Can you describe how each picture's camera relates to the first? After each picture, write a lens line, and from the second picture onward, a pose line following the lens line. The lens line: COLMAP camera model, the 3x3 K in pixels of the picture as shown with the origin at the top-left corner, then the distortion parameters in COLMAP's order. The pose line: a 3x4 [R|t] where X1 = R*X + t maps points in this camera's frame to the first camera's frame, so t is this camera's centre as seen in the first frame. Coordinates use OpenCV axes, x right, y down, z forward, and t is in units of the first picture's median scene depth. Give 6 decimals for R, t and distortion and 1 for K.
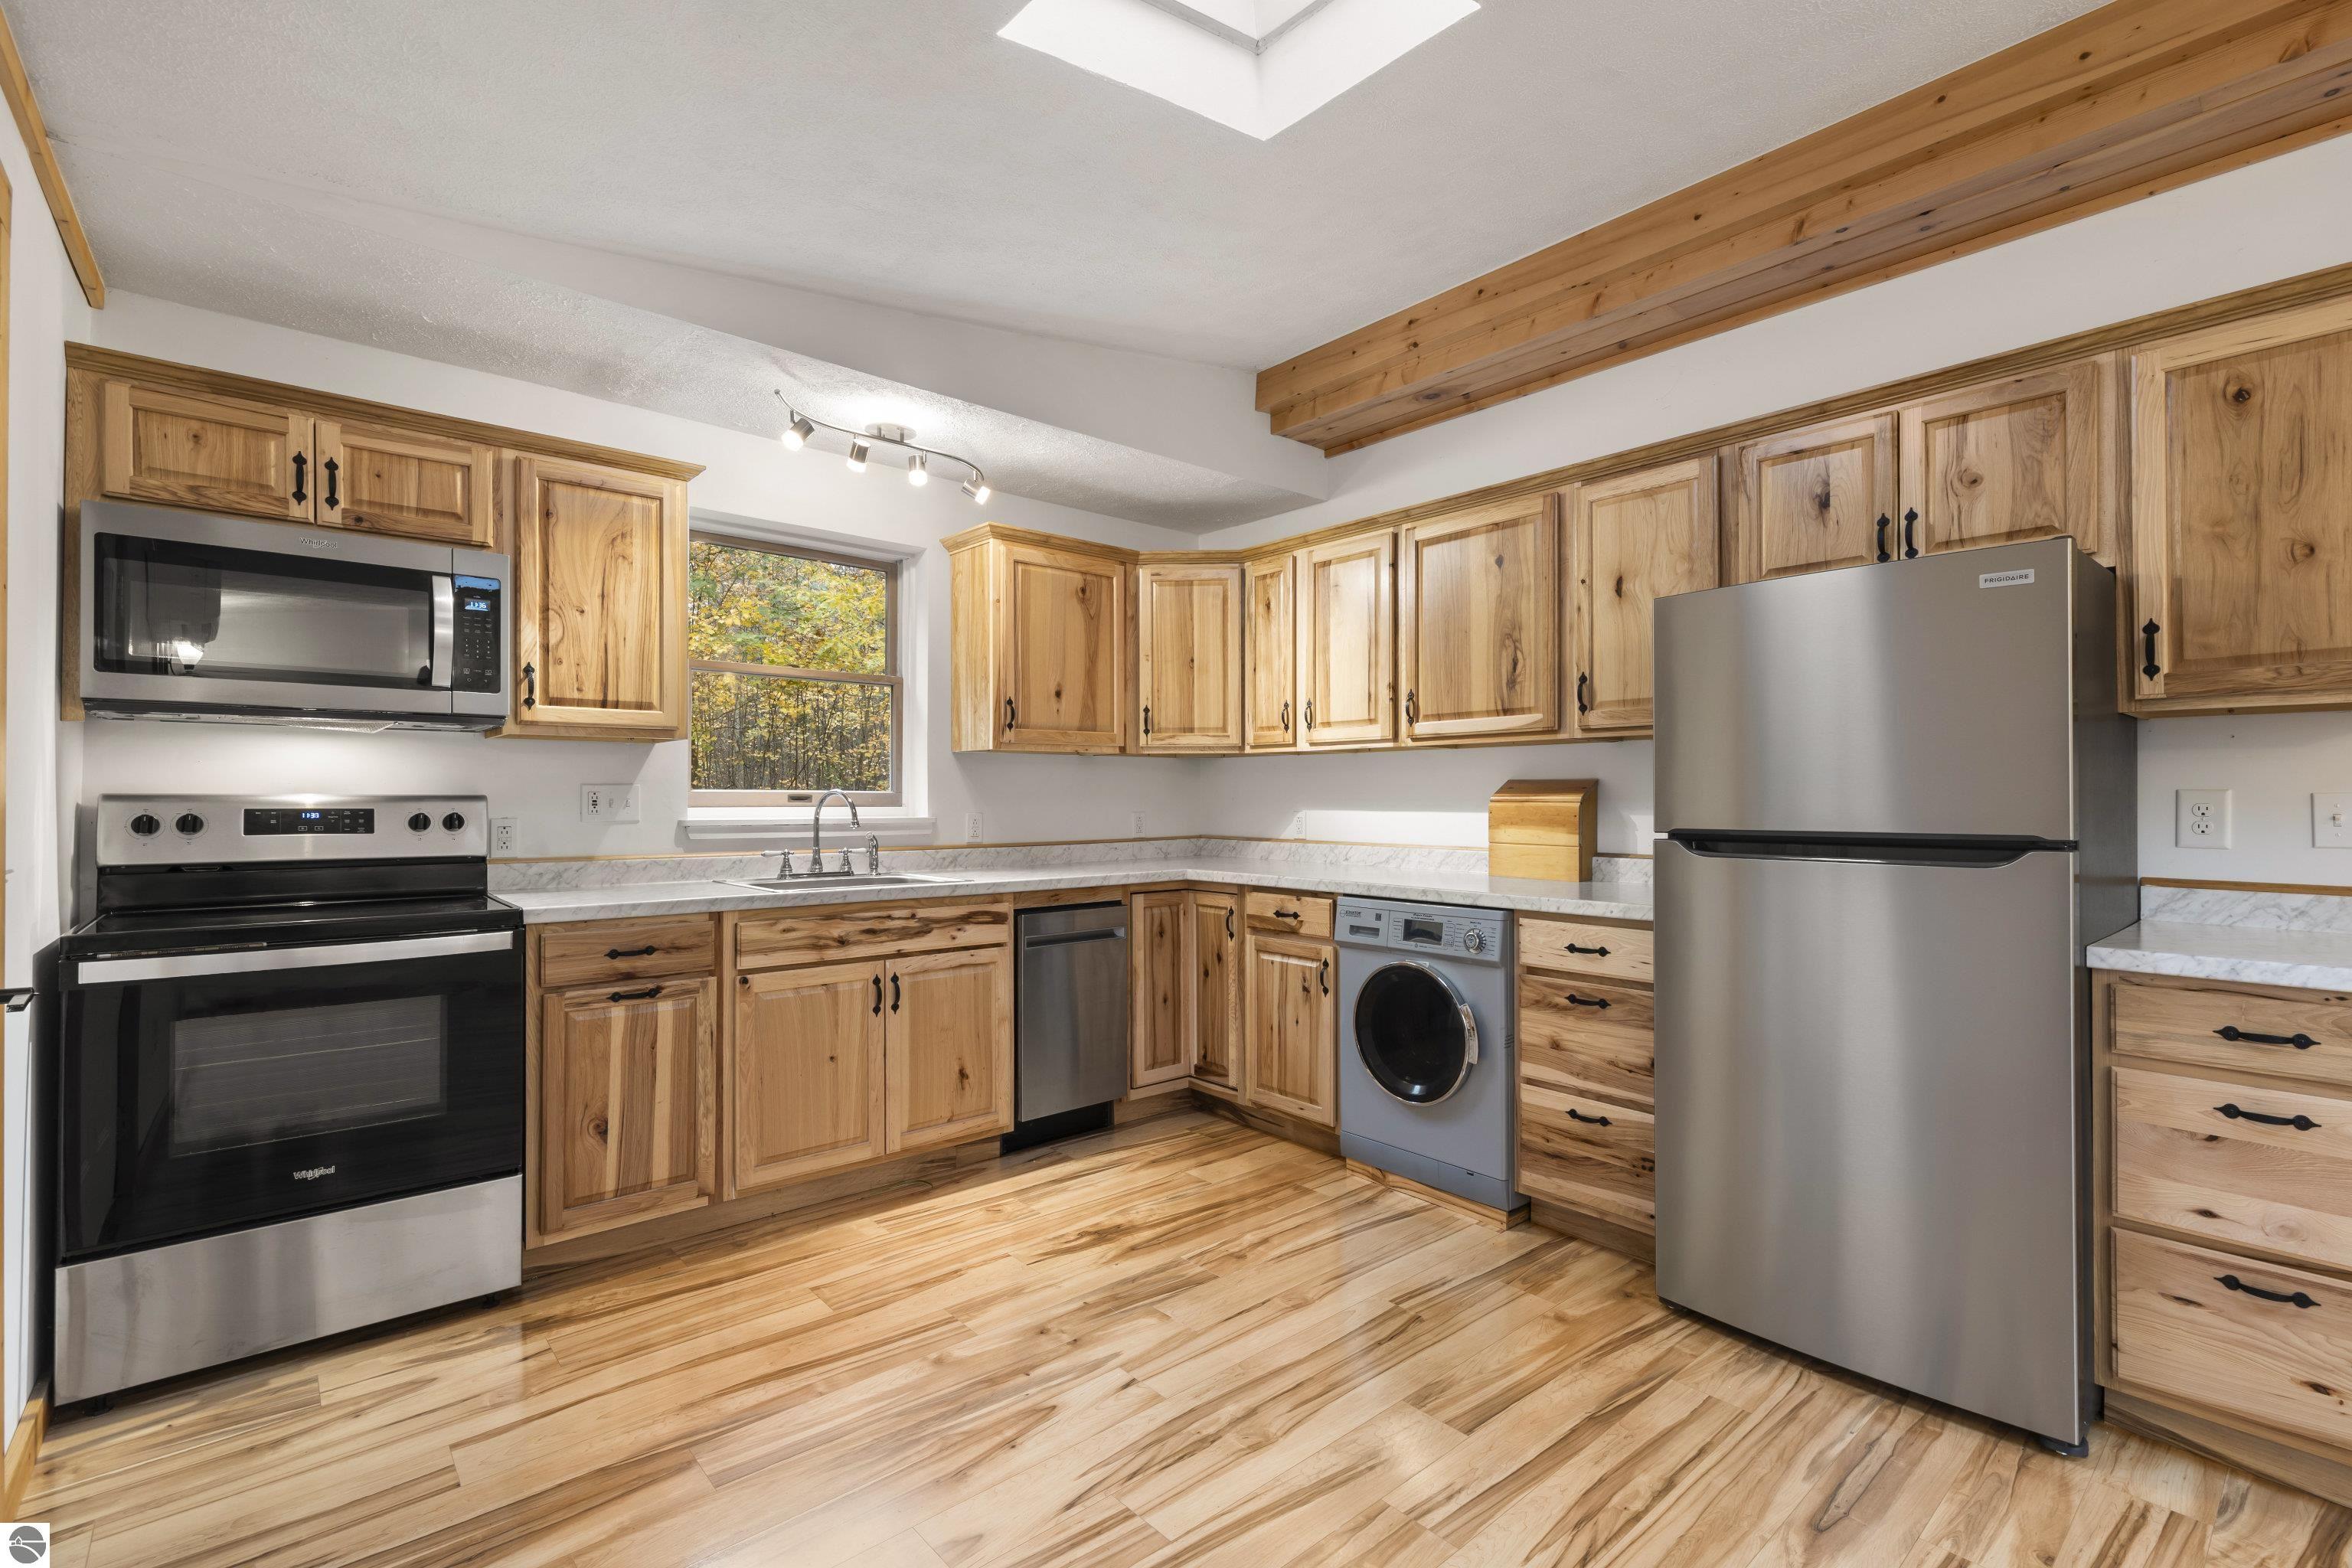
lens RADIAL K [[1050.7, 0, 1186.0], [0, 1050.7, 789.3], [0, 0, 1]] dist [0.007302, -0.000996]
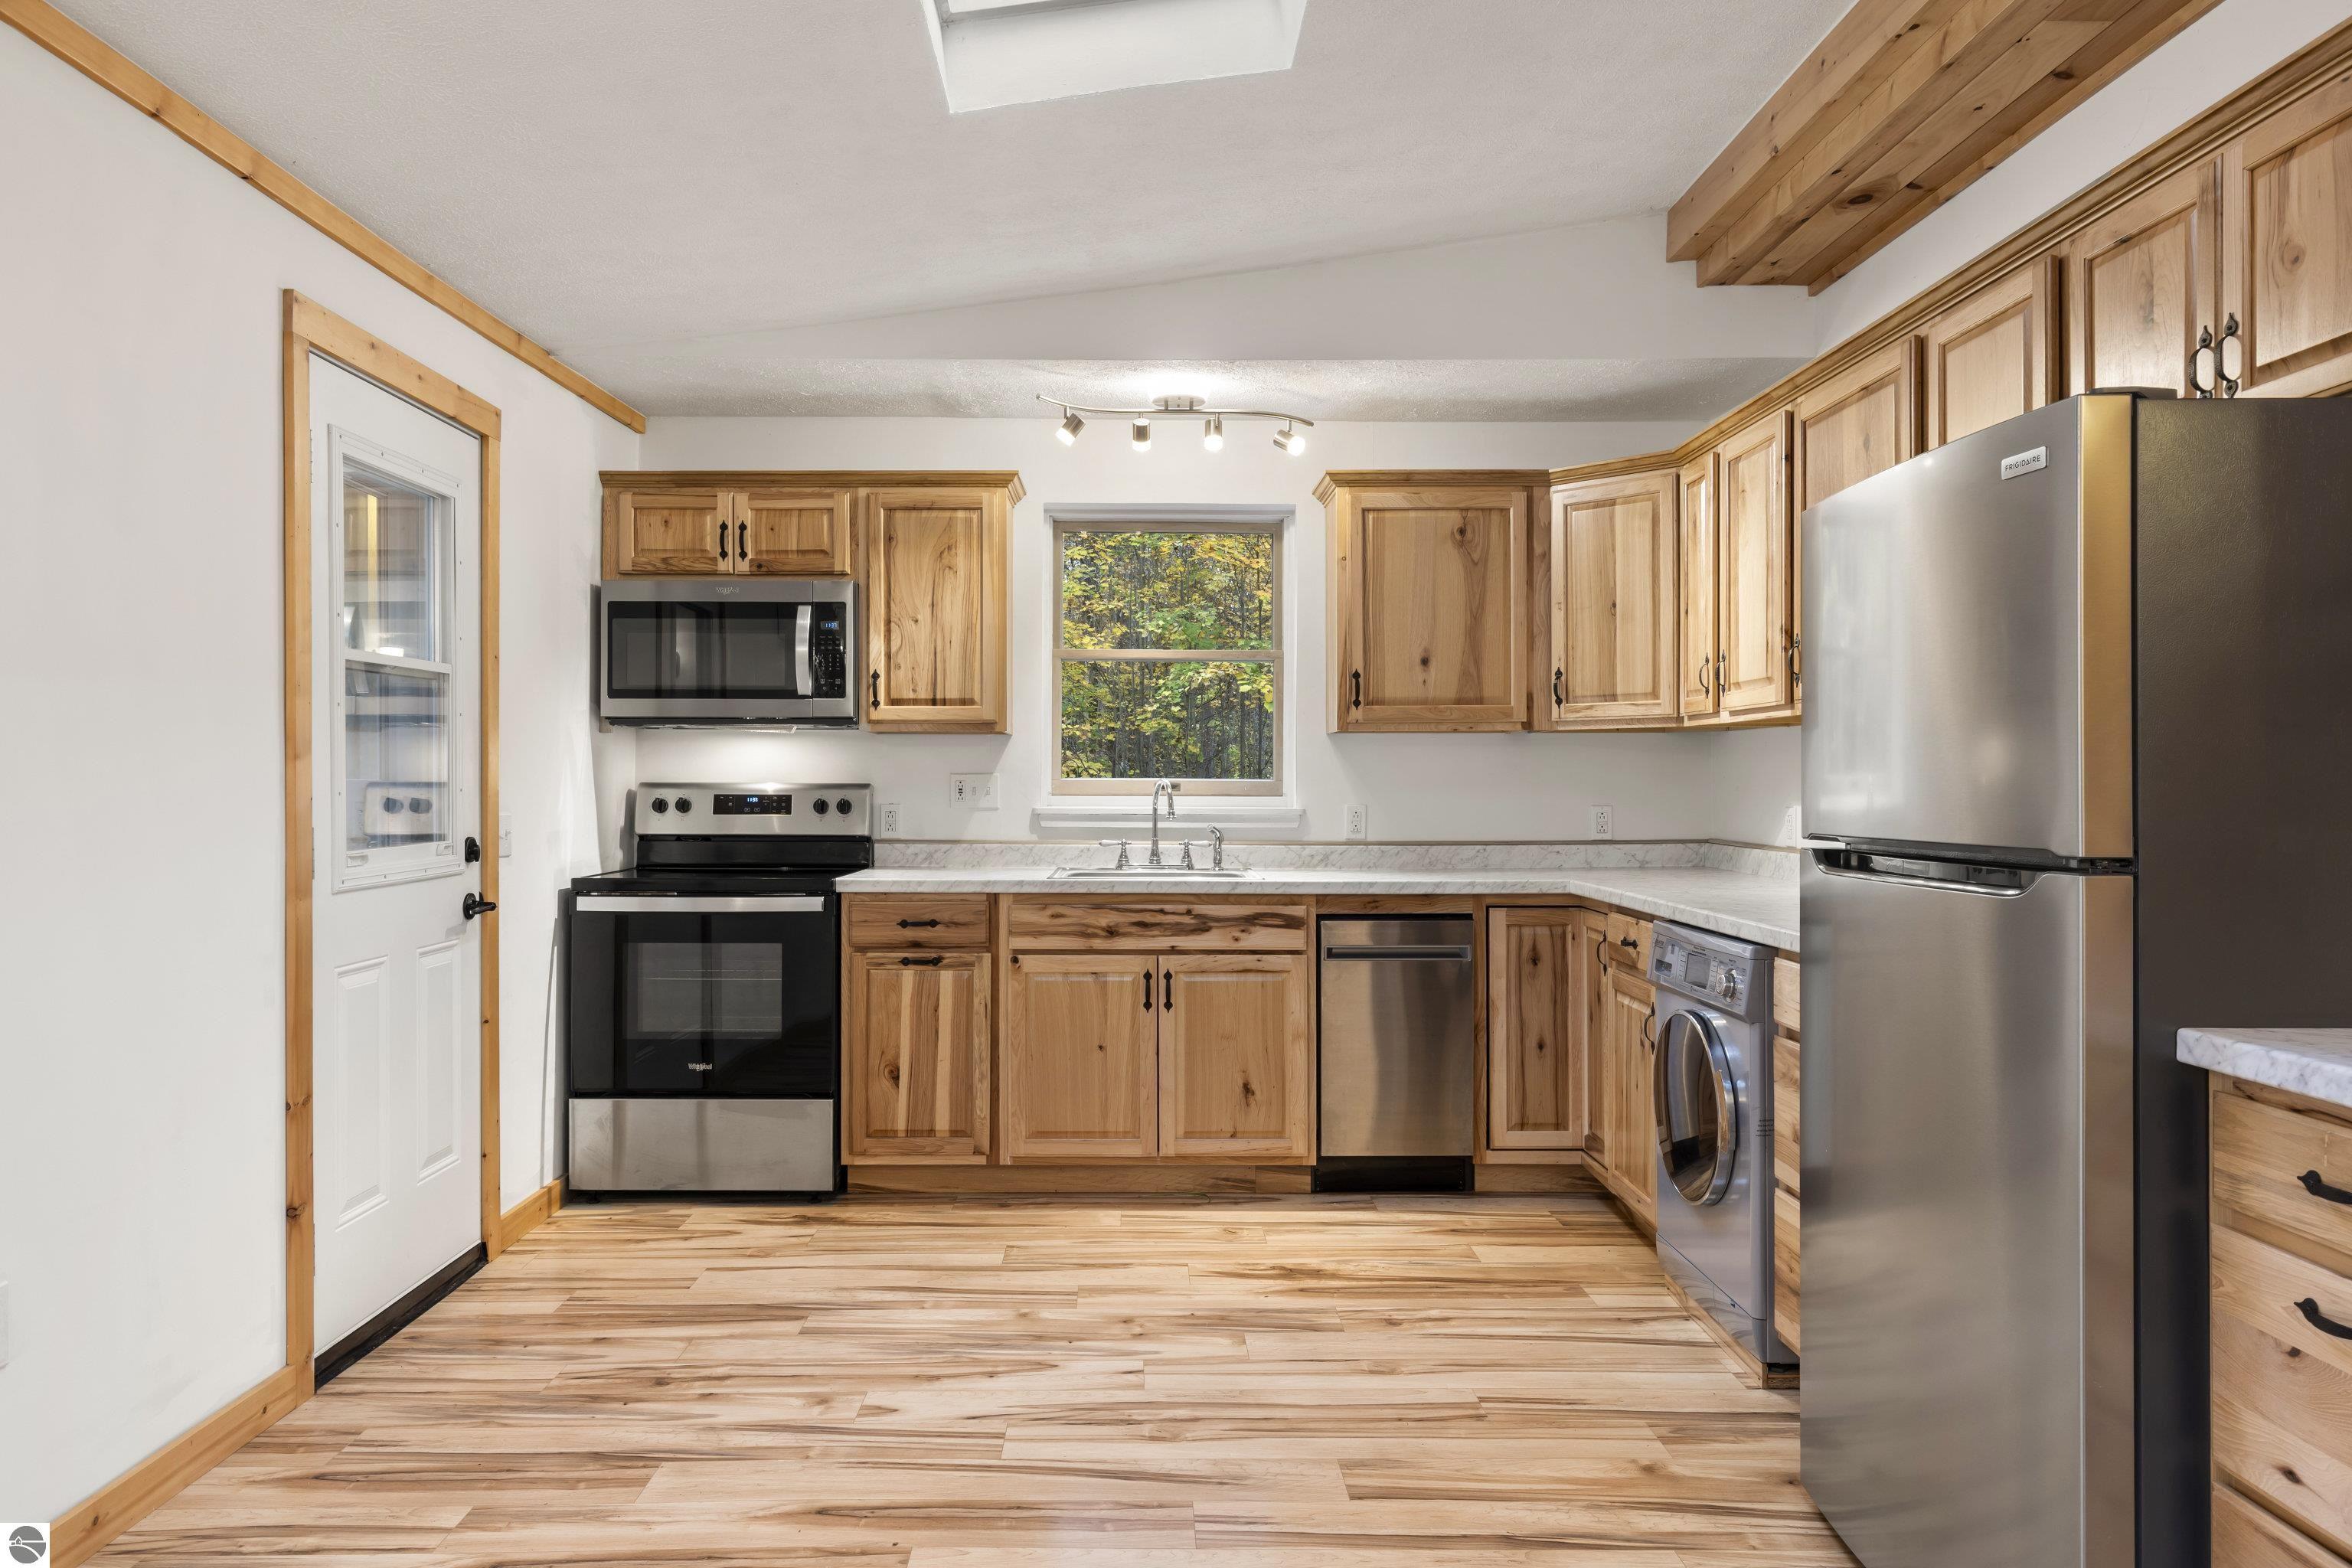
lens RADIAL K [[1539.1, 0, 1170.3], [0, 1539.1, 773.8], [0, 0, 1]] dist [0.003197, -0.002288]
pose [[0.753913, -0.003316, -0.656966, 0.727455], [0.004061, 0.999992, -0.000388, -0.003613], [0.656962, -0.002376, 0.753920, -0.063004]]
